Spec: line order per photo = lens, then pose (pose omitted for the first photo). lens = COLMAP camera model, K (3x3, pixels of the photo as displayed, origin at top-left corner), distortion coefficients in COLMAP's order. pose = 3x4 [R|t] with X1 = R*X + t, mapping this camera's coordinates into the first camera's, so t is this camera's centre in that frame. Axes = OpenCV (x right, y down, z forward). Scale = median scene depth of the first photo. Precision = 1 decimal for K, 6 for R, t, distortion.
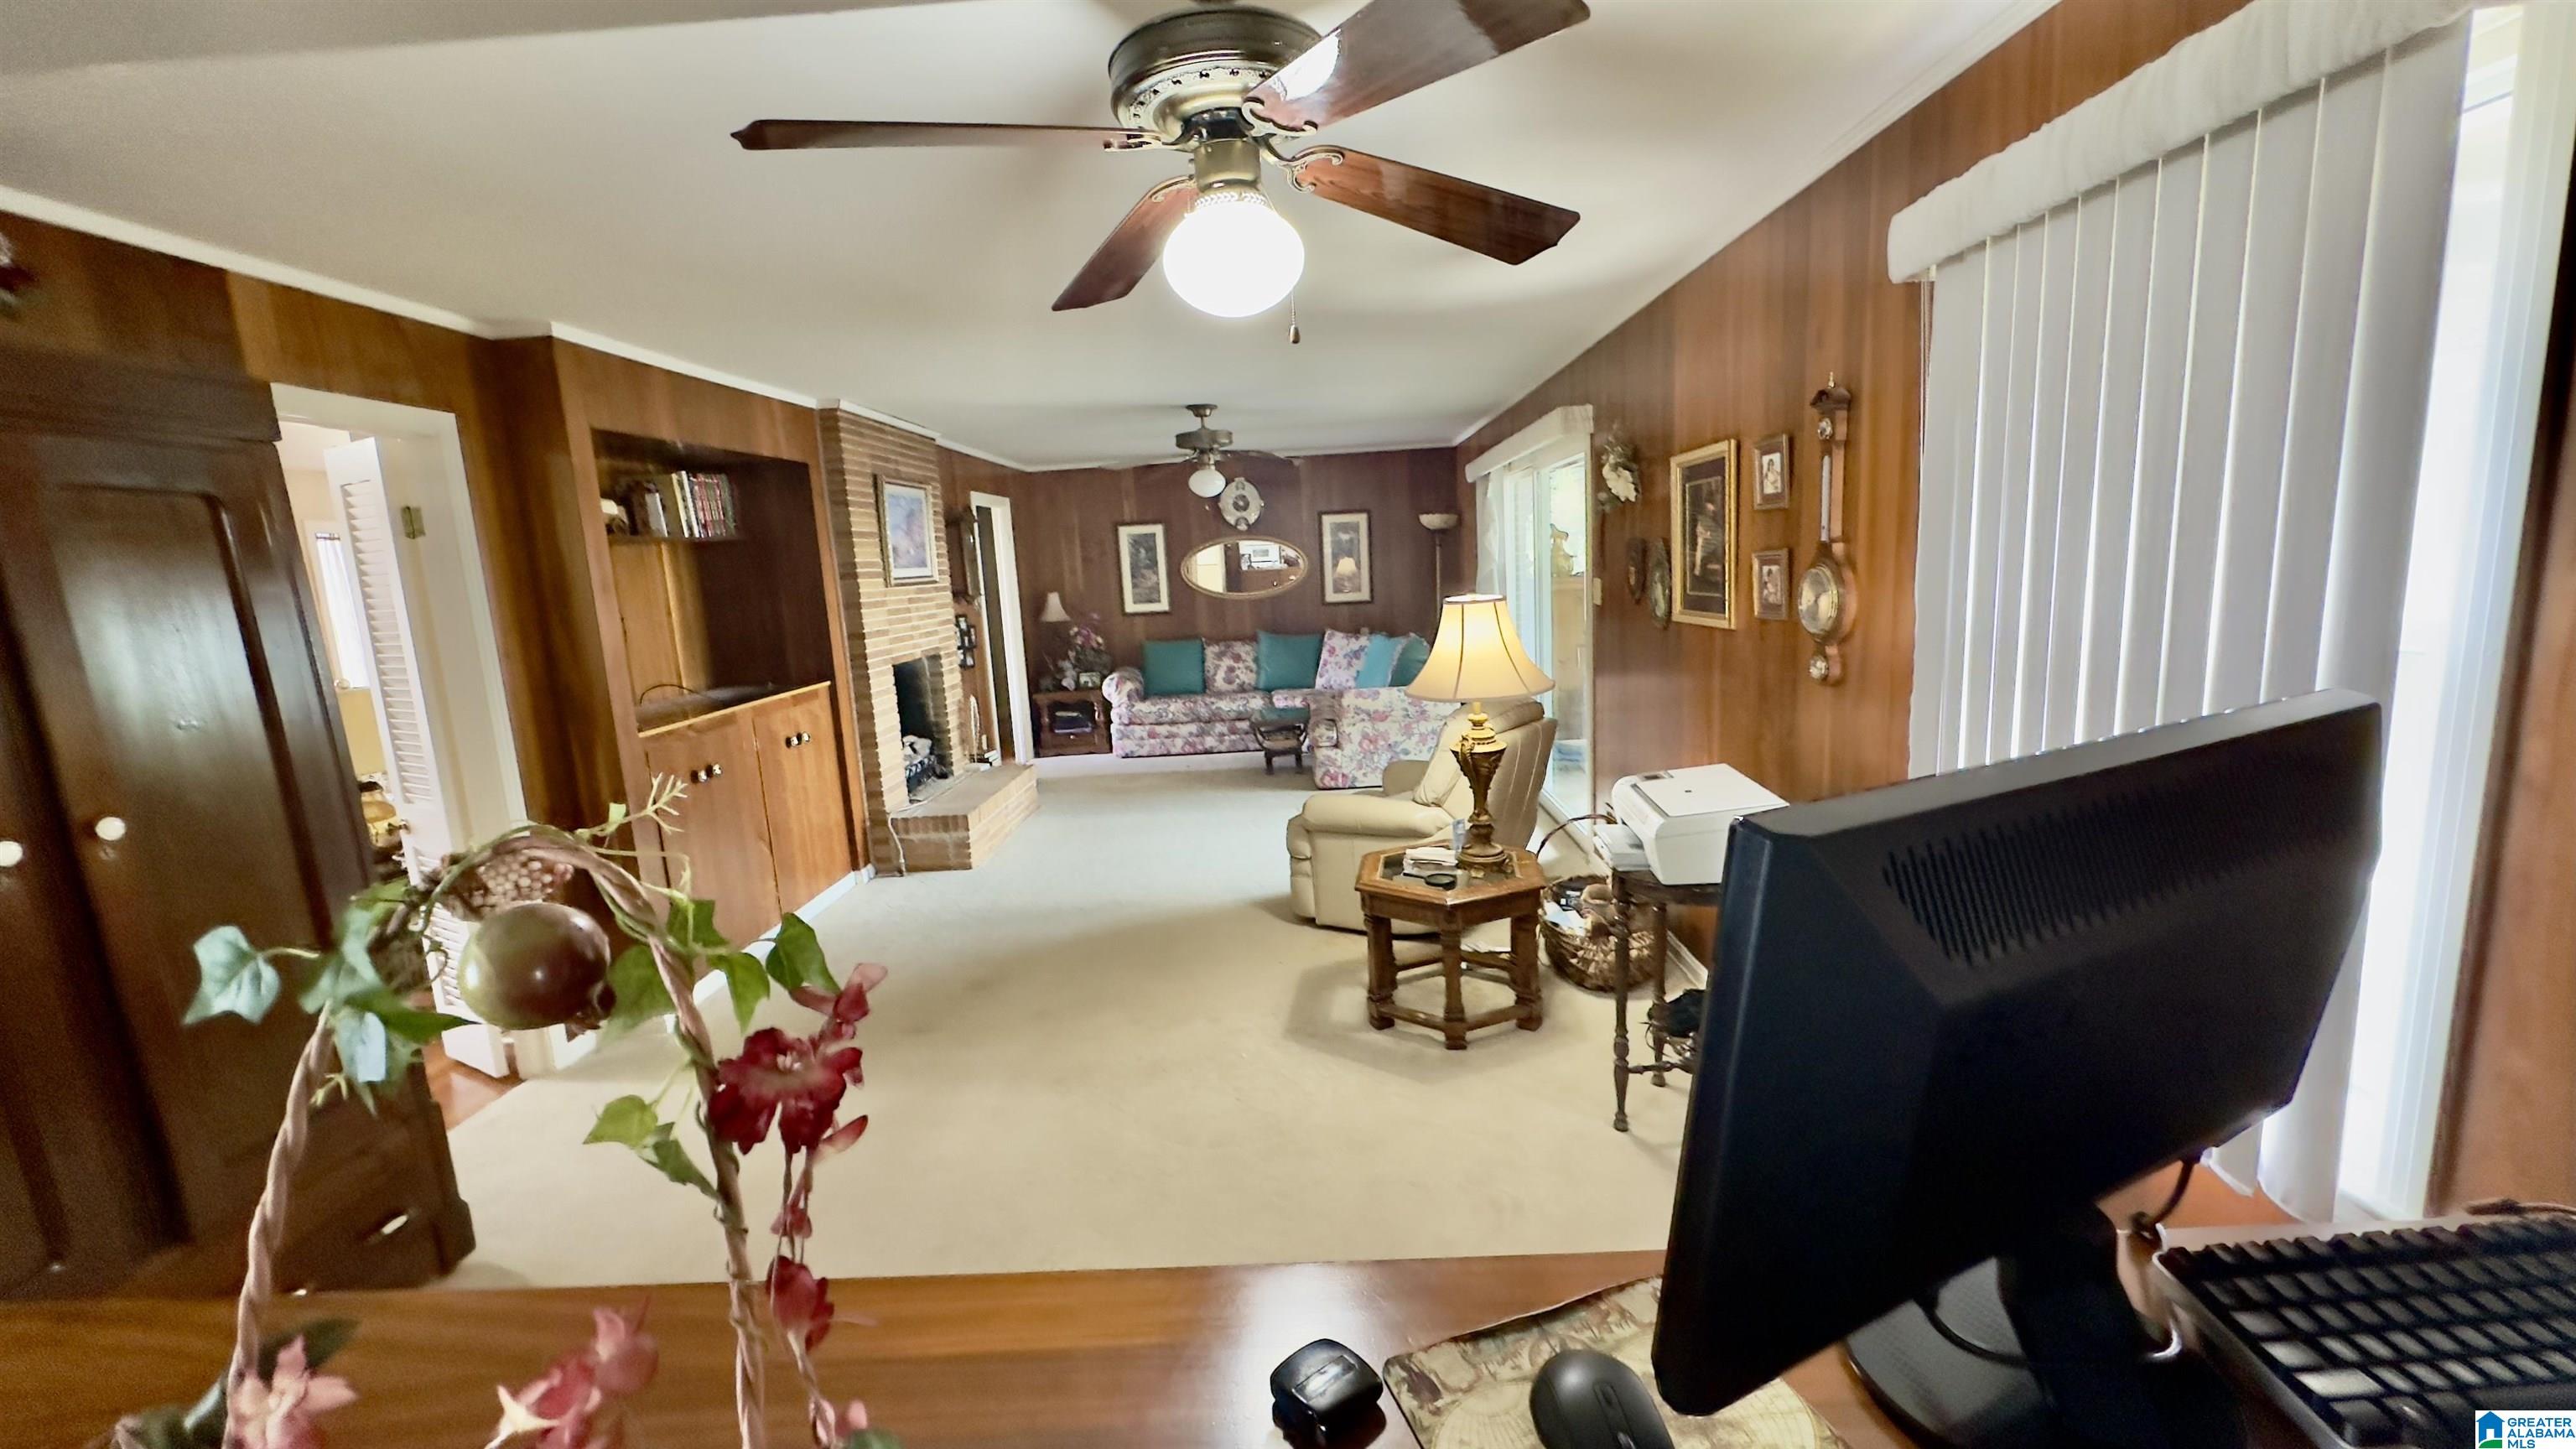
lens RADIAL K [[1027.6, 0, 1294.6], [0, 1027.6, 728.6], [0, 0, 1]] dist [-0.002696, 0.000196]
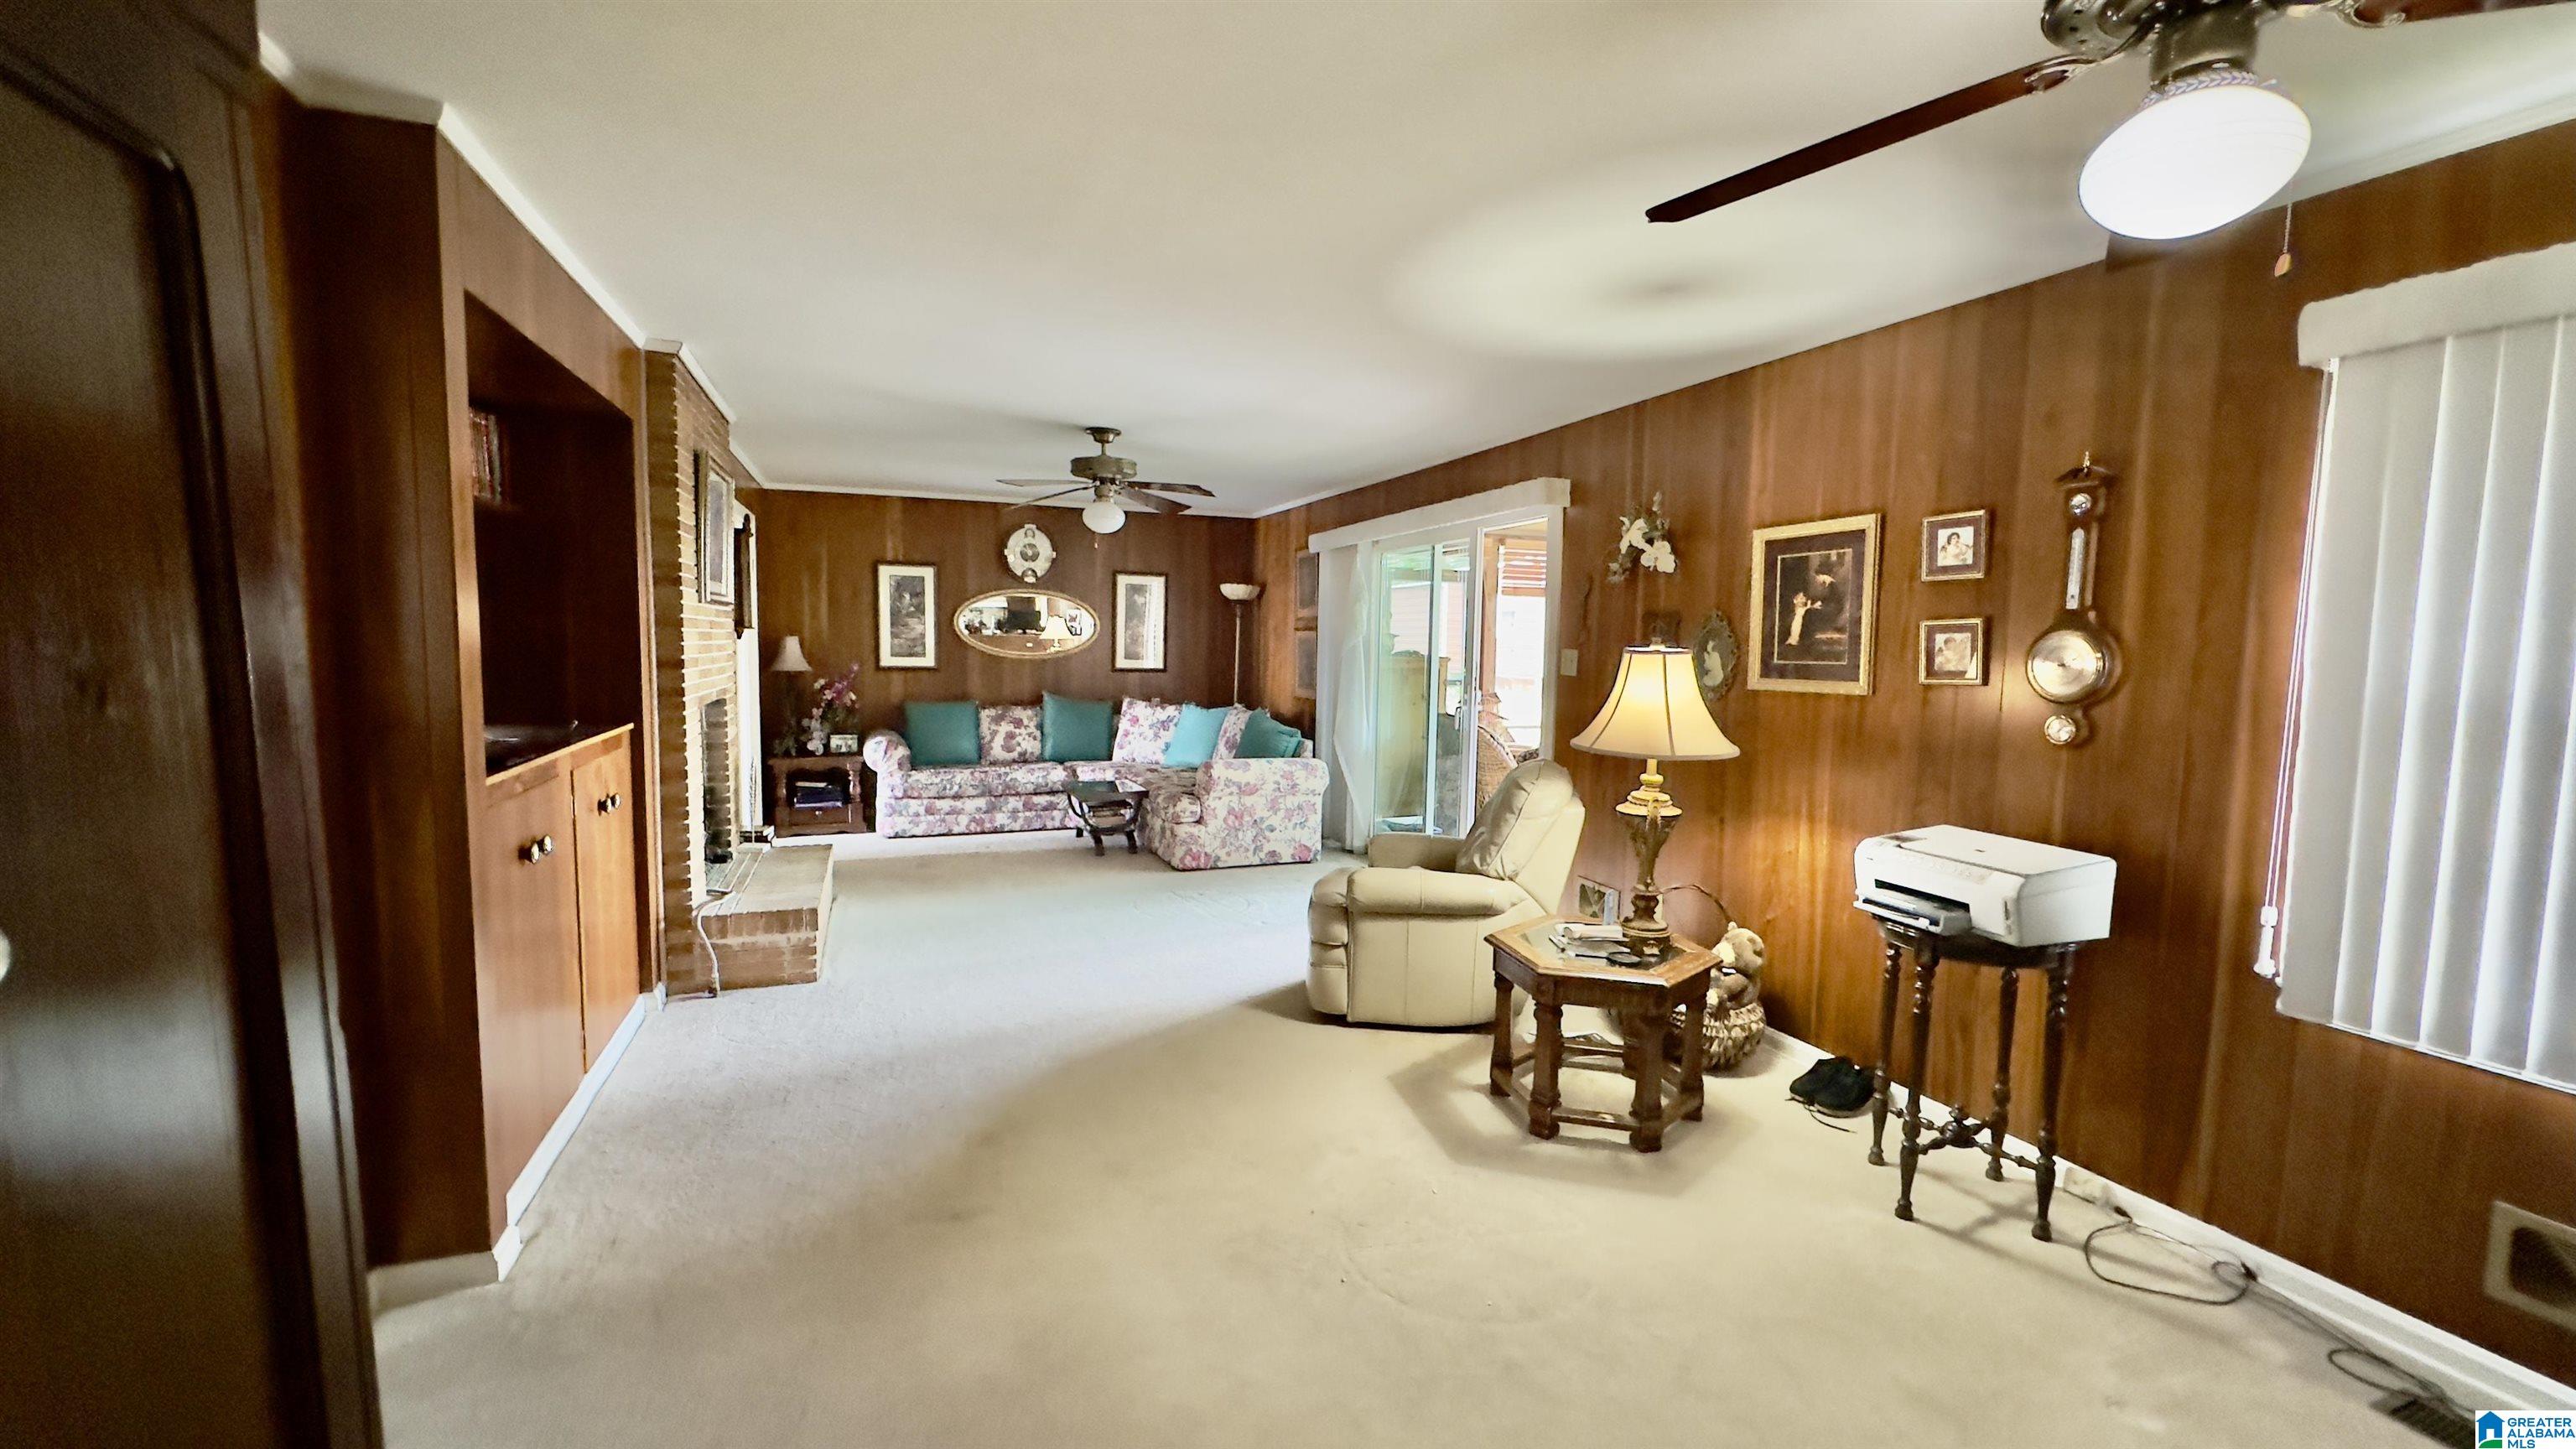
lens RADIAL K [[1027.6, 0, 1286.2], [0, 1027.6, 724.1], [0, 0, 1]] dist [-0.002696, 0.000196]
pose [[0.923099, 0.039744, 0.382503, -0.216091], [-0.005225, 0.995850, -0.090864, 0.011836], [-0.384526, 0.081878, 0.919476, 0.121553]]
